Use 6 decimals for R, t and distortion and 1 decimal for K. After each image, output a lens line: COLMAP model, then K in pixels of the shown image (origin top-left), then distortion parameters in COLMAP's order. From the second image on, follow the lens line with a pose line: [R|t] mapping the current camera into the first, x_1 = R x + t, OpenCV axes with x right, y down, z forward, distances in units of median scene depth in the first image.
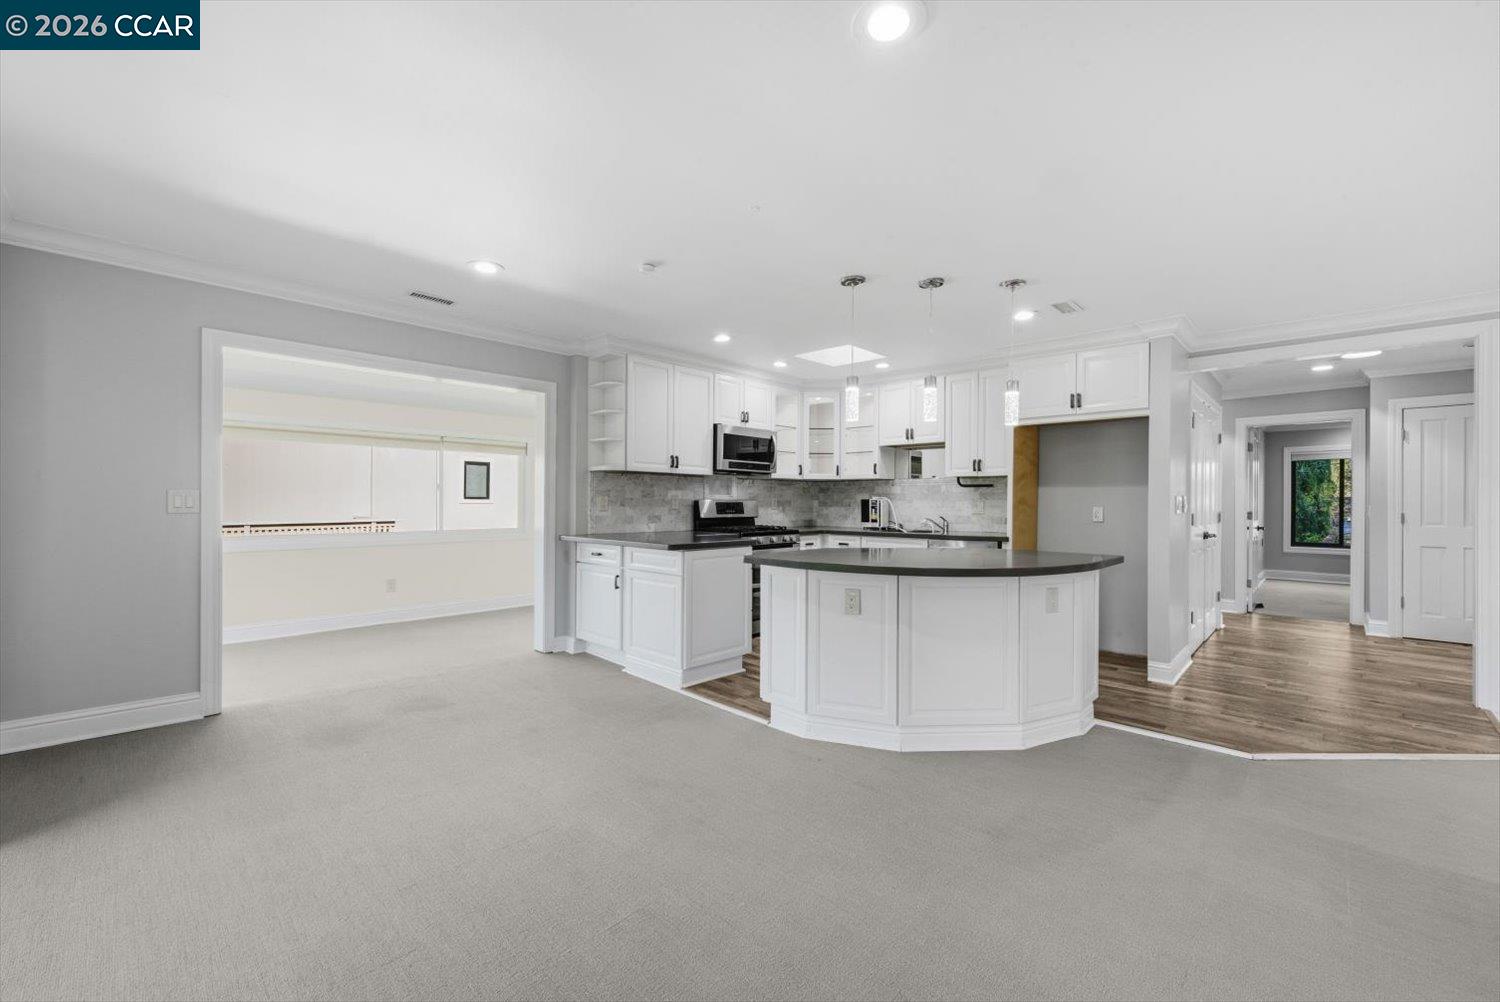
lens RADIAL K [[607.6, 0, 751.1], [0, 607.6, 503.7], [0, 0, 1]] dist [0.000373, -0.000366]
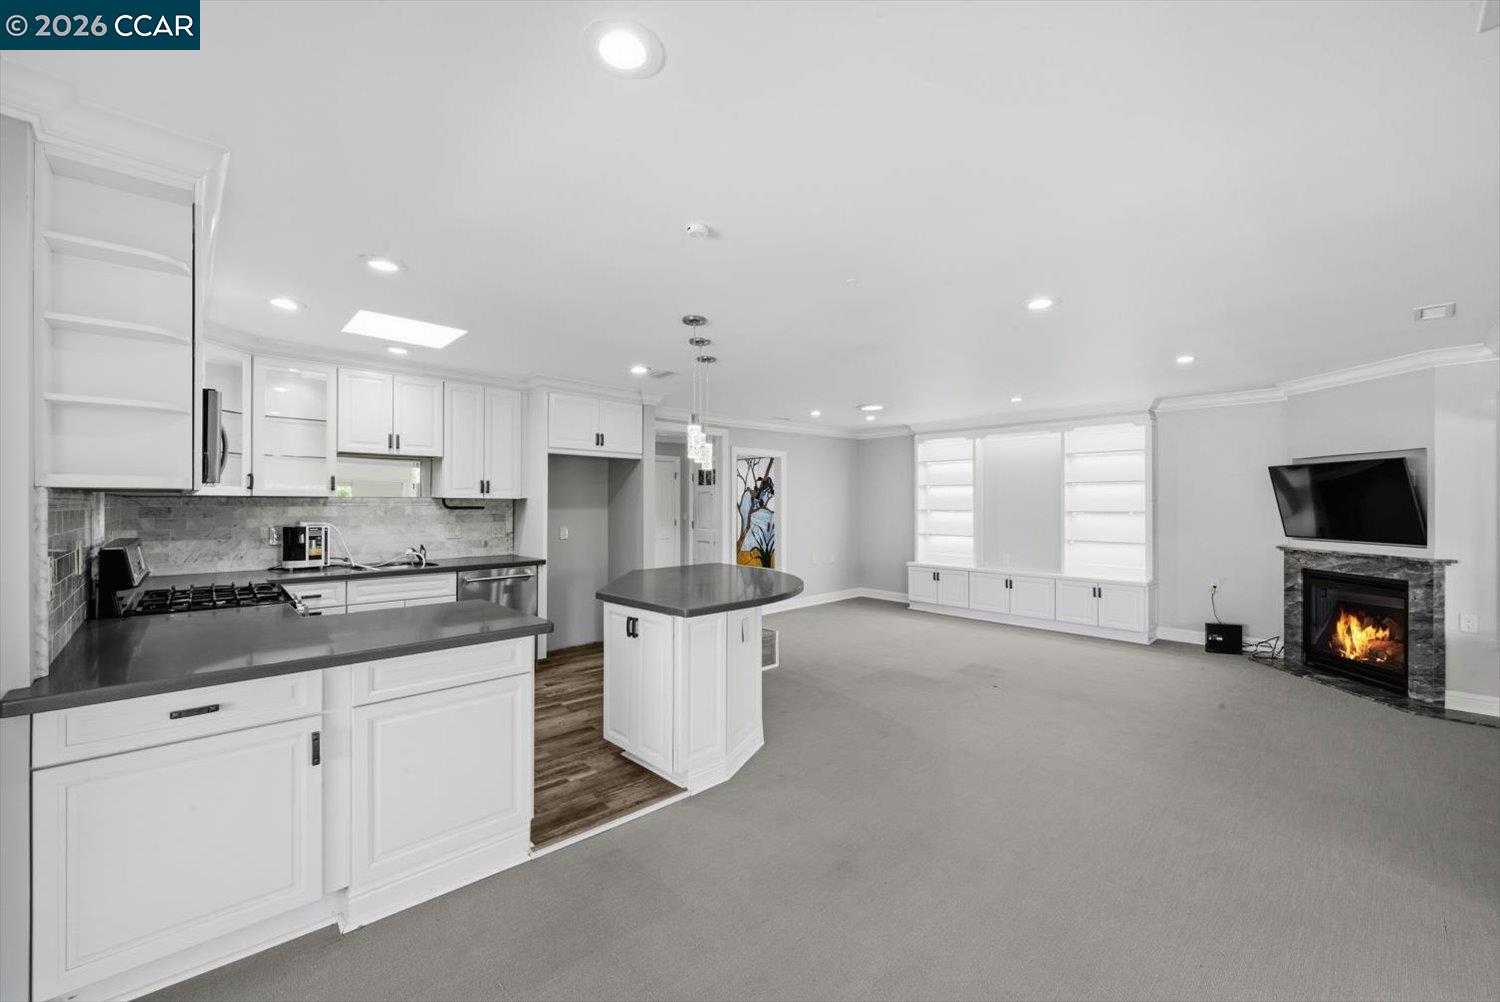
lens RADIAL K [[596.5, 0, 751.4], [0, 596.5, 502.6], [0, 0, 1]] dist [0.004585, -0.003787]
pose [[0.045694, -0.003844, 0.998948, -0.478991], [0.000860, 0.999992, 0.003809, -0.038273], [-0.998955, 0.000685, 0.045697, 0.496898]]
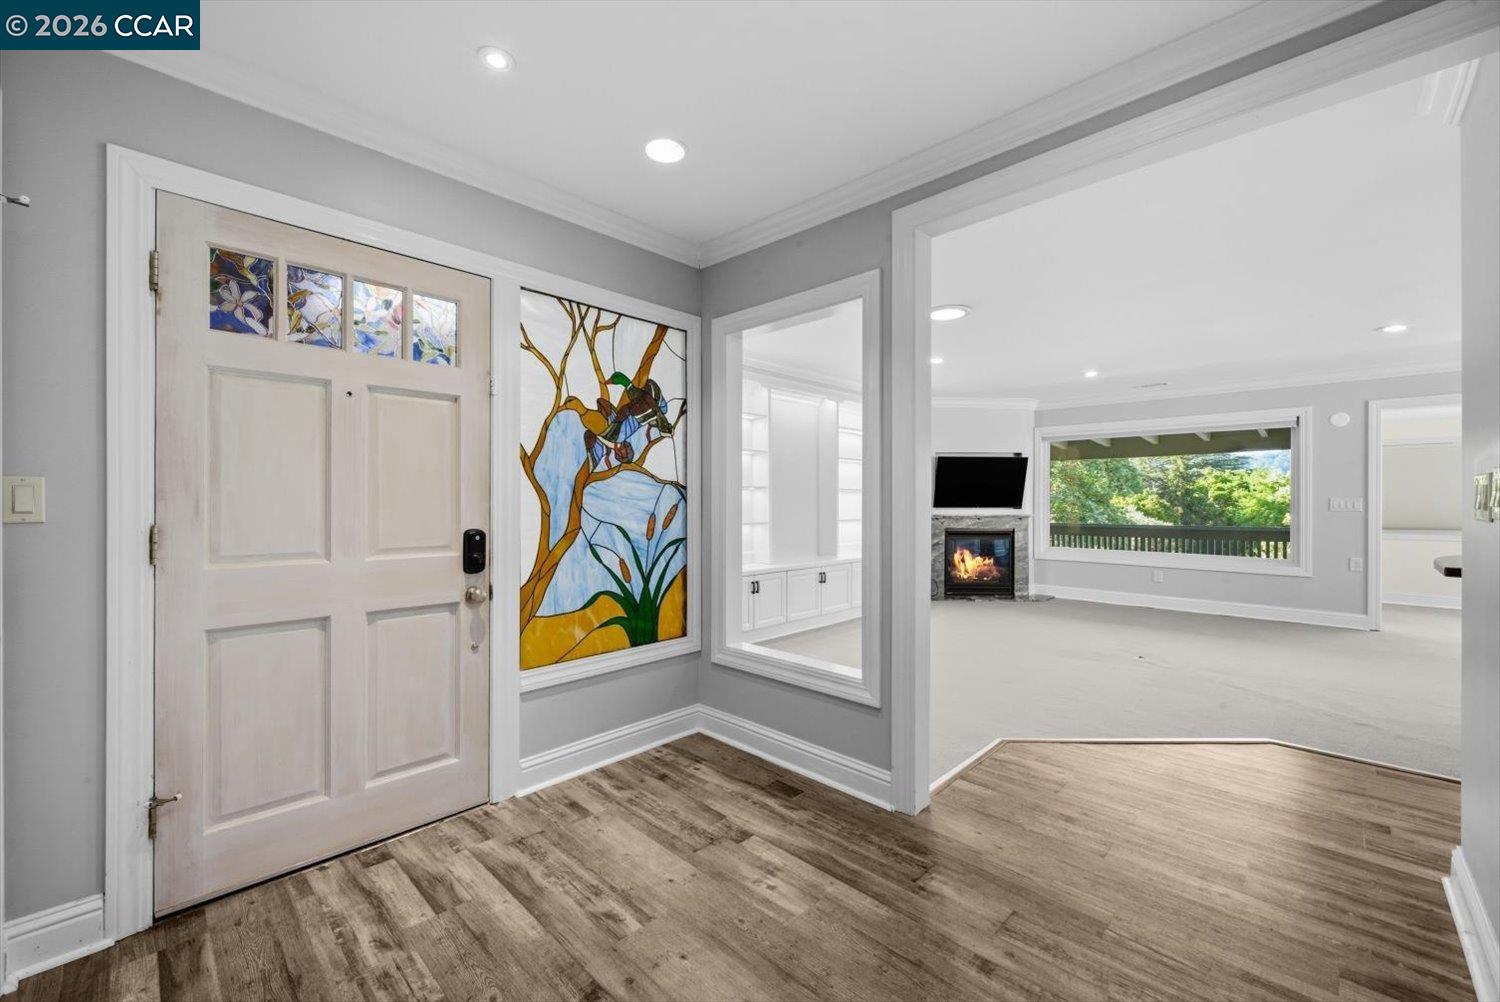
lens RADIAL K [[603.8, 0, 750.0], [0, 603.8, 501.0], [0, 0, 1]] dist [0.002282, -0.000418]
pose [[-0.999983, -0.005608, 0.001367, 0.854361], [-0.005606, 0.999984, 0.001251, 0.004616], [-0.001374, 0.001243, -0.999998, 1.014800]]
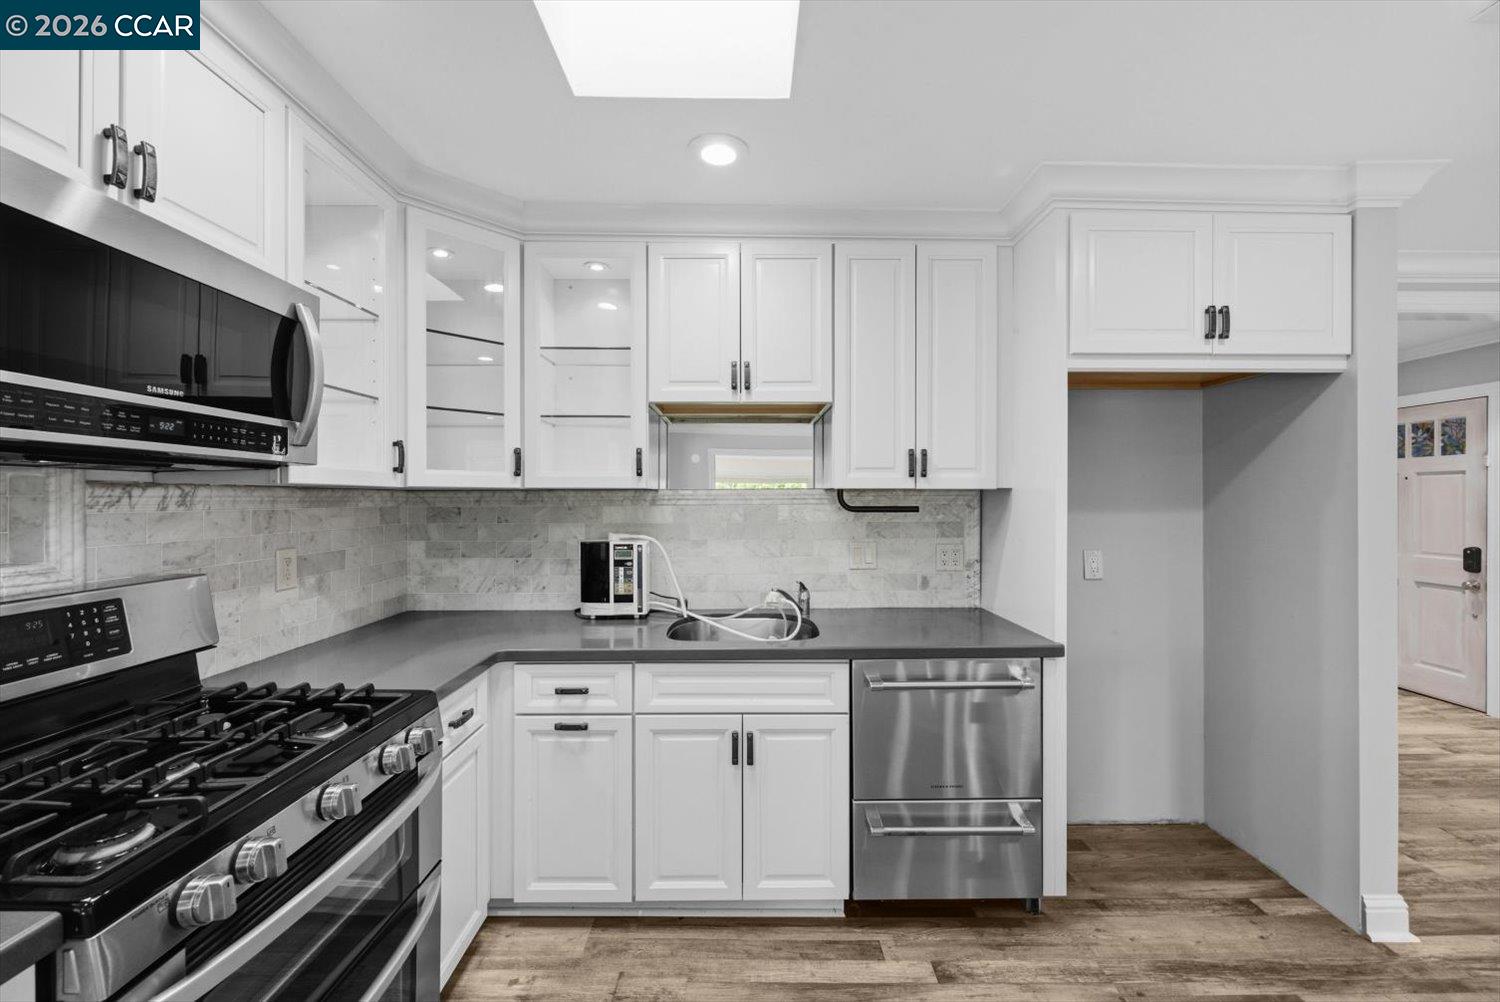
lens RADIAL K [[592.9, 0, 750.0], [0, 592.9, 501.0], [0, 0, 1]] dist [0.005237, -0.002911]
pose [[0.715718, -0.008543, 0.698337, -0.001044], [0.007600, 0.999961, 0.004444, -0.035981], [-0.698348, 0.002127, 0.715756, 0.712503]]
